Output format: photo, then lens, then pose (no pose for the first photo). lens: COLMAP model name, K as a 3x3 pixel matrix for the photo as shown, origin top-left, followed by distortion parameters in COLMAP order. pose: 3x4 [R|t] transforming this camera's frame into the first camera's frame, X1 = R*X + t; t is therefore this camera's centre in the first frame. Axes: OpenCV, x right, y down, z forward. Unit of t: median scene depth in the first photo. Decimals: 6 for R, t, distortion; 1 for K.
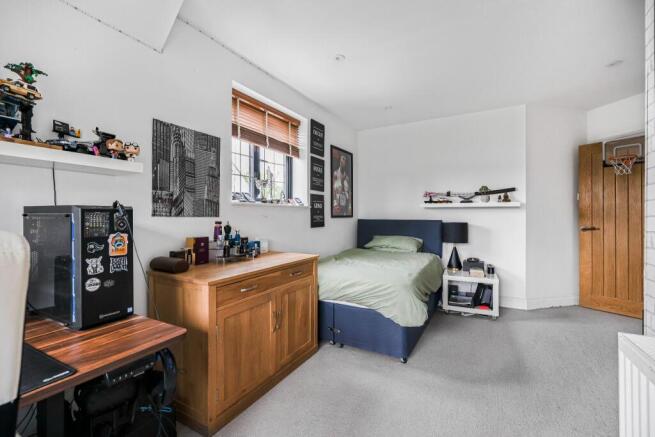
lens RADIAL K [[289.8, 0, 328.5], [0, 289.8, 216.6], [0, 0, 1]] dist [-0.003794, -0.000029]
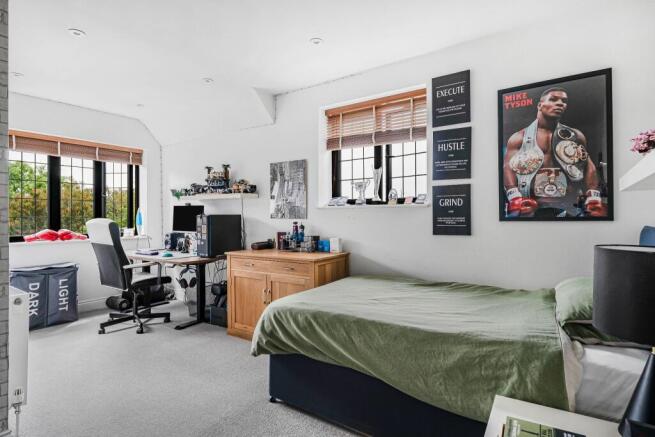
lens RADIAL K [[358.7, 0, 328.3], [0, 358.7, 217.8], [0, 0, 1]] dist [-0.002730, -0.000098]
pose [[-0.102827, -0.002047, -0.994697, 0.798578], [-0.002566, 0.999995, -0.001792, -0.000221], [0.994696, 0.002368, -0.102832, 0.813956]]
